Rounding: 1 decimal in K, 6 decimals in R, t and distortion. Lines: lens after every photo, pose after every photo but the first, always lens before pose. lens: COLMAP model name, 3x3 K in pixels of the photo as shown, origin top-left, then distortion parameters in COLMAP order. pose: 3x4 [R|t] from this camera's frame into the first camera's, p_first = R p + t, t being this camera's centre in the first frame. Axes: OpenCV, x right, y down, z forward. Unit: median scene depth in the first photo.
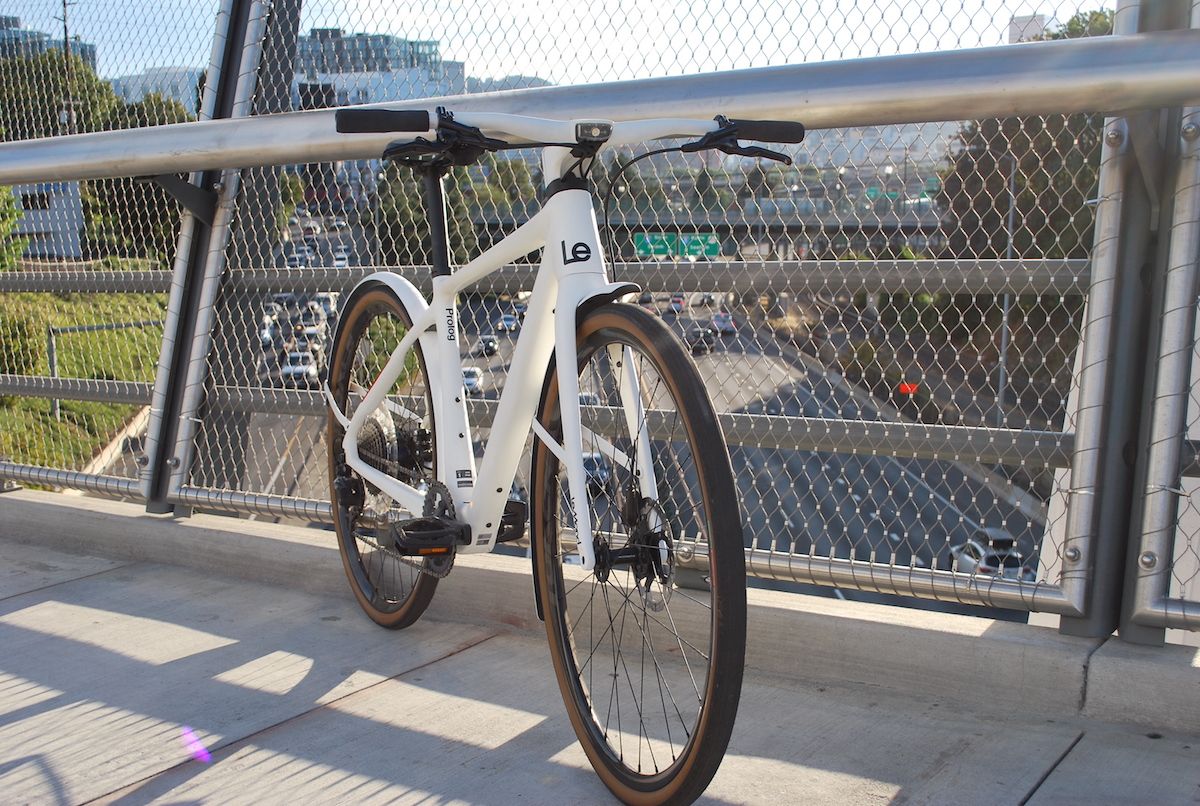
lens RADIAL K [[1440.7, 0, 600.0], [0, 1440.7, 403.0], [0, 0, 1]] dist [-0.023141, -0.007962]
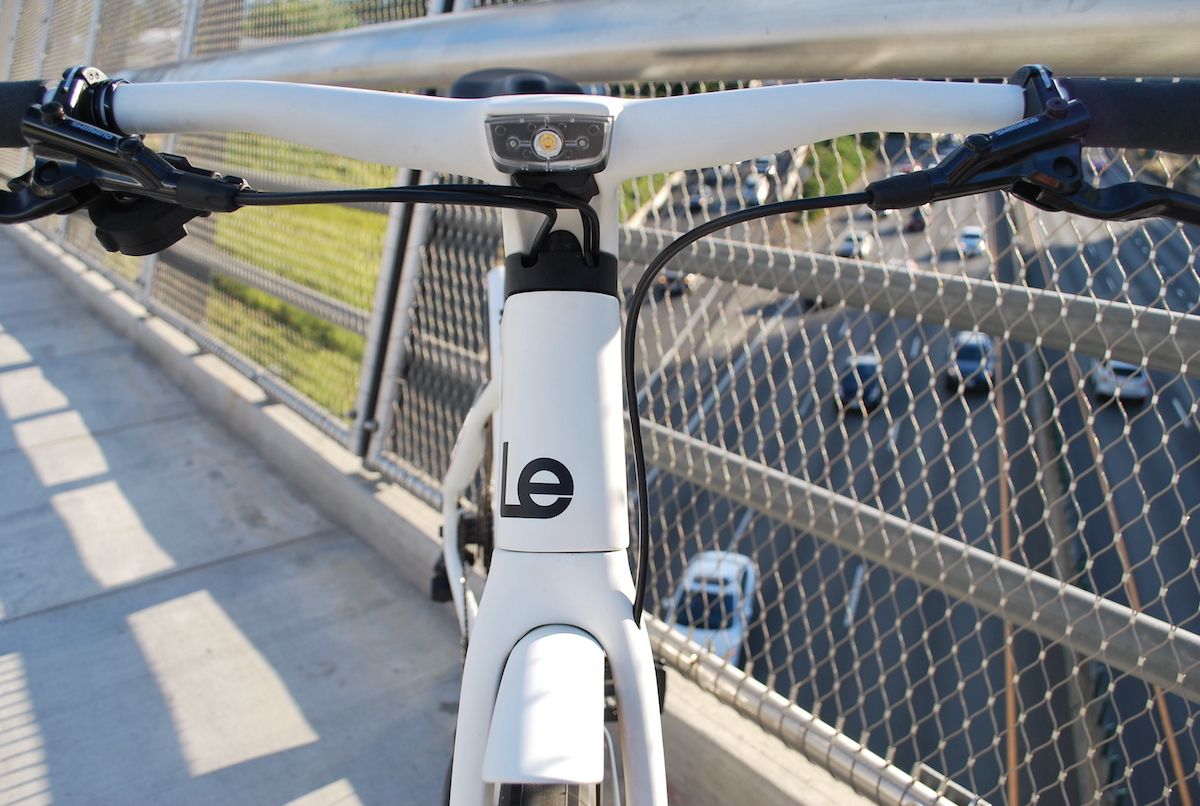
lens RADIAL K [[1051.7, 0, 600.0], [0, 1051.7, 403.0], [0, 0, 1]] dist [-0.058577, -0.000472]
pose [[0.937132, 0.107796, -0.331909, 0.056102], [-0.045937, 0.980925, 0.188879, -0.120798], [0.345939, -0.161757, 0.924208, 0.545109]]
